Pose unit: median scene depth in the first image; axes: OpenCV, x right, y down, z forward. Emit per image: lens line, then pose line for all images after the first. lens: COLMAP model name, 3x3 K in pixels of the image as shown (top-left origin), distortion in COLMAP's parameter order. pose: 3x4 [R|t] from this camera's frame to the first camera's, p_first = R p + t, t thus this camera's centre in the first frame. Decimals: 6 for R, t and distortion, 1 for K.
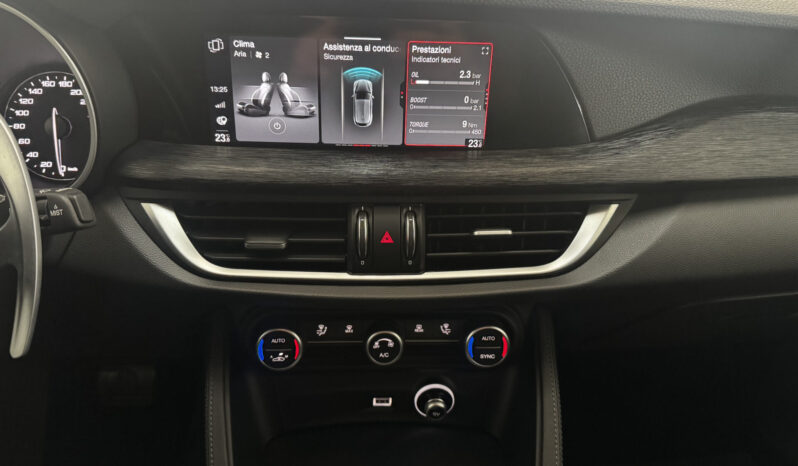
lens RADIAL K [[569.3, 0, 401.5], [0, 569.3, 233.0], [0, 0, 1]] dist [0.085906, -0.116254]
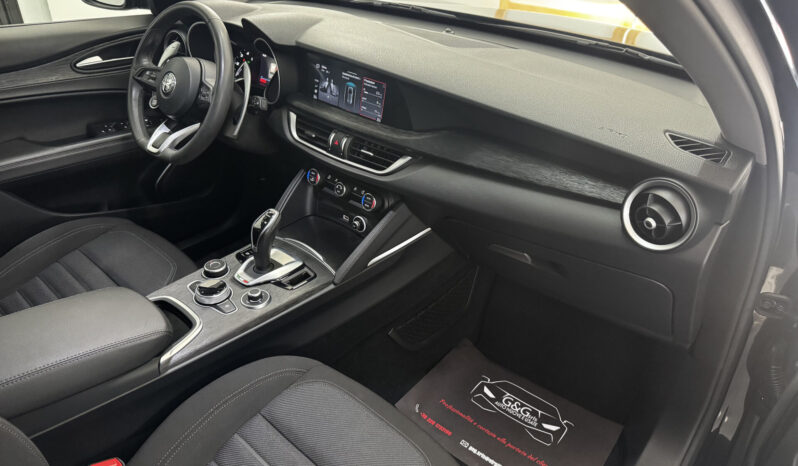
lens RADIAL K [[539.2, 0, 412.2], [0, 539.2, 239.1], [0, 0, 1]] dist [0.077999, 0.000771]
pose [[0.733305, 0.358901, -0.577455, 1.851600], [-0.357876, 0.925896, 0.121001, -0.006524], [0.578091, 0.117927, 0.807406, -0.842598]]
